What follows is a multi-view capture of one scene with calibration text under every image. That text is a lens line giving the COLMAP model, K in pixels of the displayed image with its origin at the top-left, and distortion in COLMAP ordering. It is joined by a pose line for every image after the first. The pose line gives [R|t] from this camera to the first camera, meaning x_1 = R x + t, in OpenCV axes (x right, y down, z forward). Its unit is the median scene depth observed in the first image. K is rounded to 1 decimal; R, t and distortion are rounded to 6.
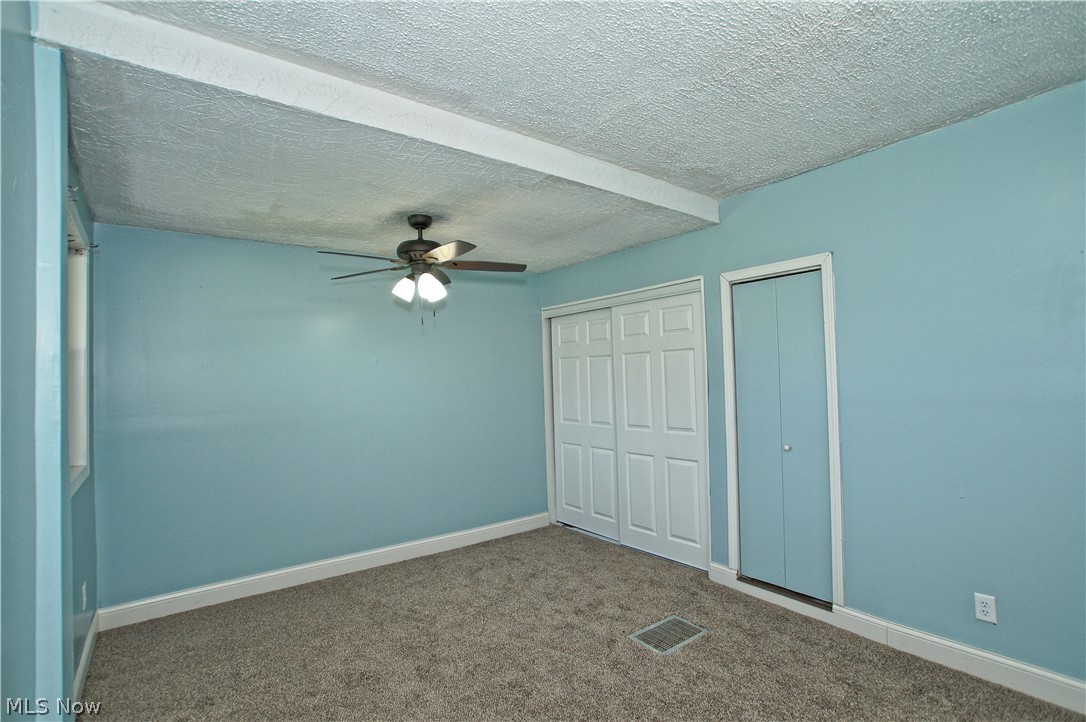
lens RADIAL K [[546.3, 0, 543.0], [0, 546.3, 361.0], [0, 0, 1]] dist [-0.056685, 0.028181]
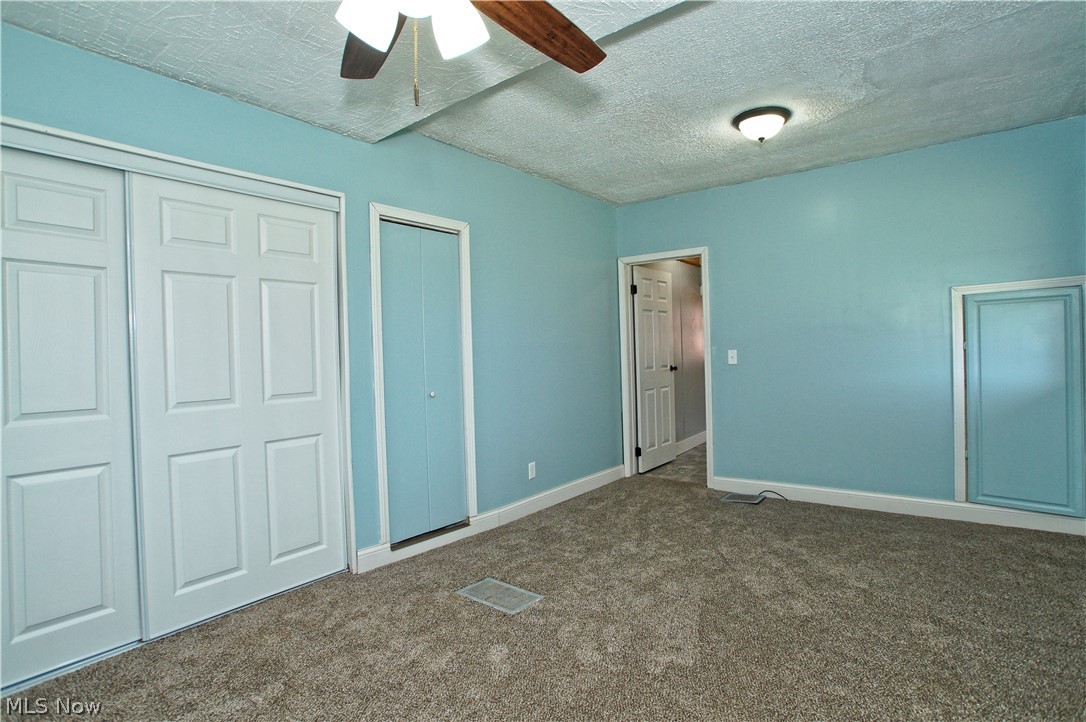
lens RADIAL K [[546.3, 0, 543.0], [0, 546.3, 361.0], [0, 0, 1]] dist [-0.056685, 0.028181]
pose [[-0.262105, 0.014956, 0.964923, -0.576461], [0.000593, 0.999882, -0.015337, 0.104918], [-0.965039, -0.003447, -0.262083, 0.994674]]
